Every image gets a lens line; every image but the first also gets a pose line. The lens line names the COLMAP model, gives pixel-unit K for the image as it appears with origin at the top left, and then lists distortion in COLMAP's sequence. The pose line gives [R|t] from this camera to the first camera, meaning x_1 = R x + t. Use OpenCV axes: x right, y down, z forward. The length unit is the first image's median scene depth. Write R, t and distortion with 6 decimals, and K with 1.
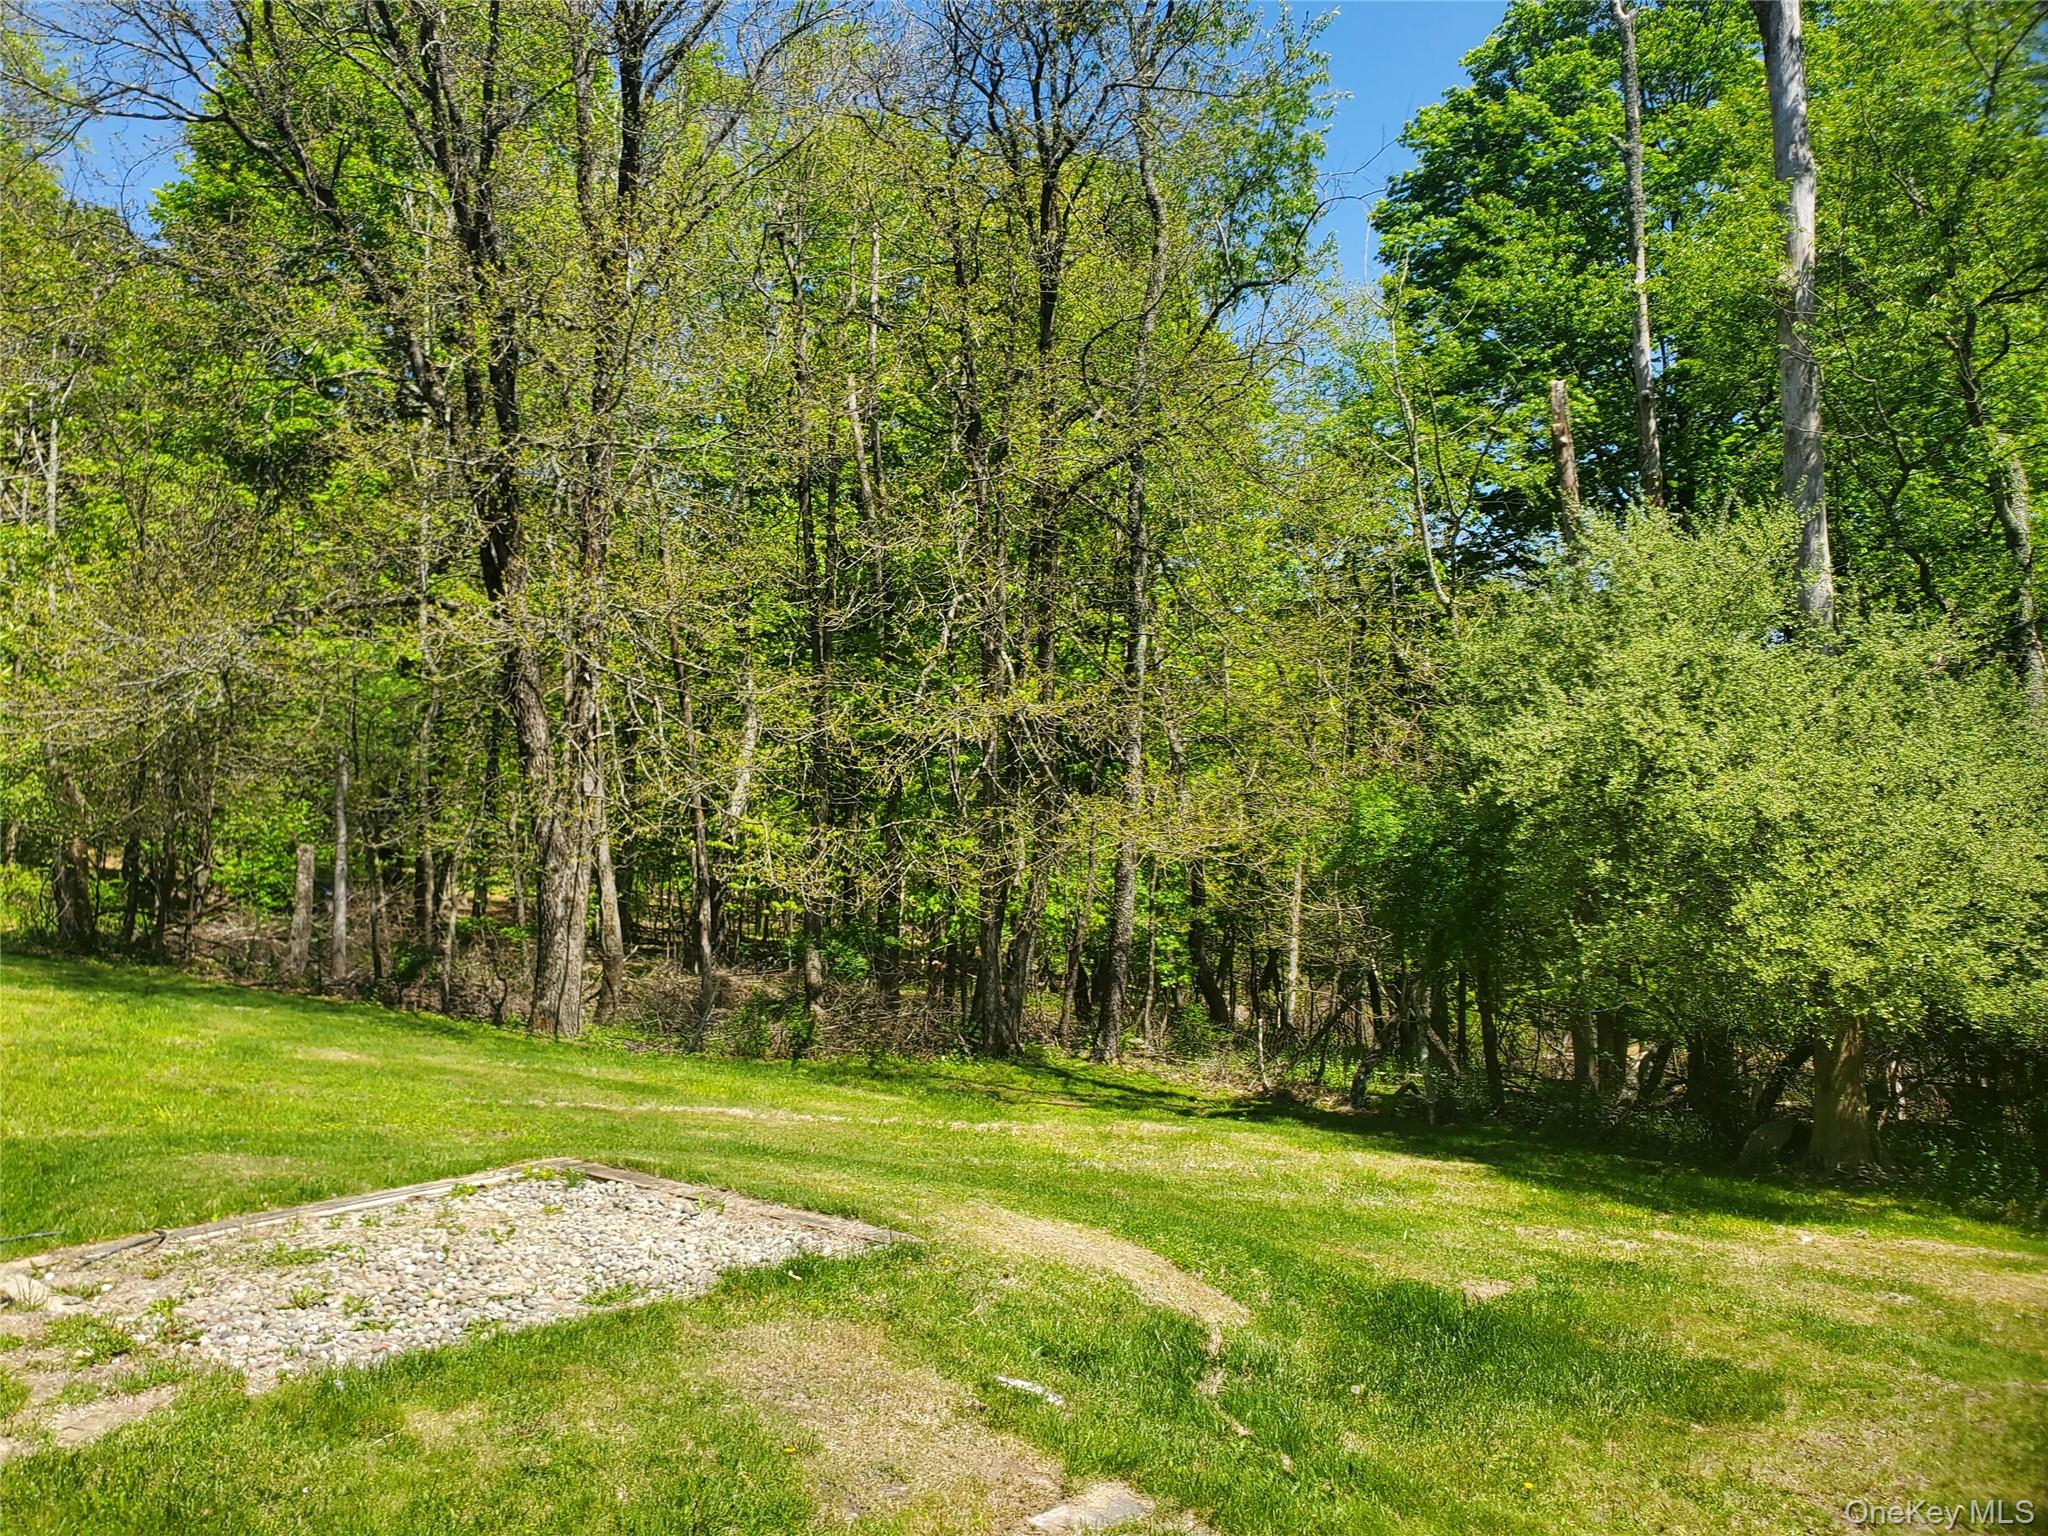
lens RADIAL K [[1569.3, 0, 968.9], [0, 1569.3, 768.7], [0, 0, 1]] dist [0.008604, -0.003770]
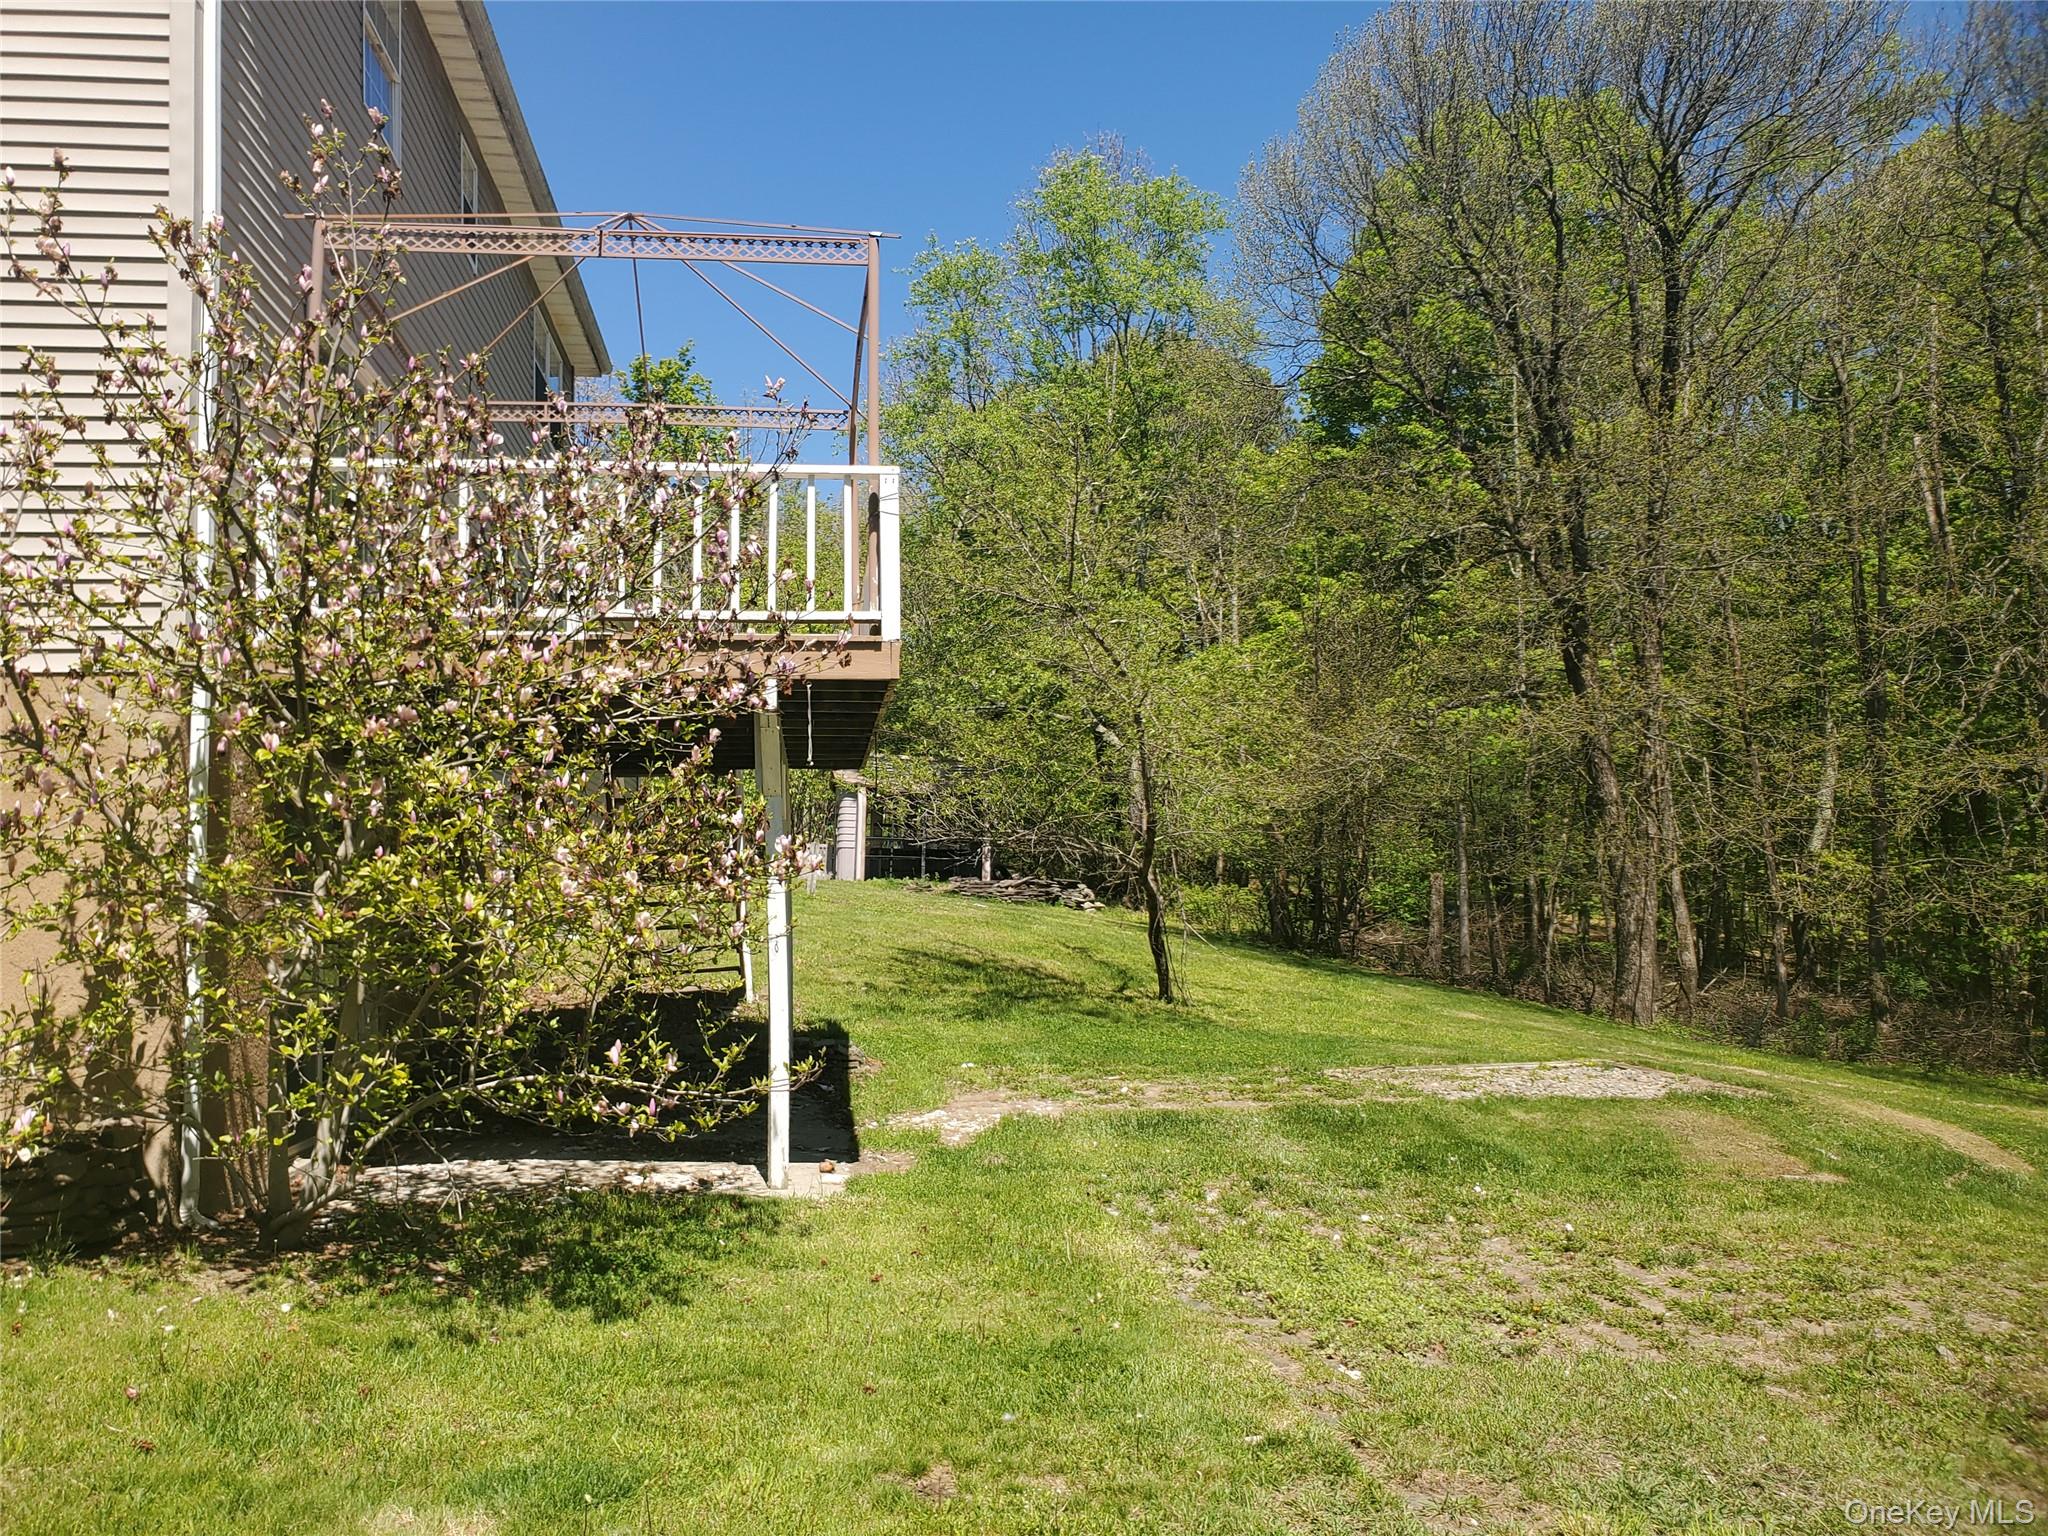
lens RADIAL K [[1569.3, 0, 968.9], [0, 1569.3, 768.7], [0, 0, 1]] dist [0.008604, -0.003770]
pose [[0.777626, -0.033286, -0.627846, 0.127294], [0.022205, 0.999429, -0.025483, -0.018357], [0.628335, 0.005874, 0.777921, -0.339053]]
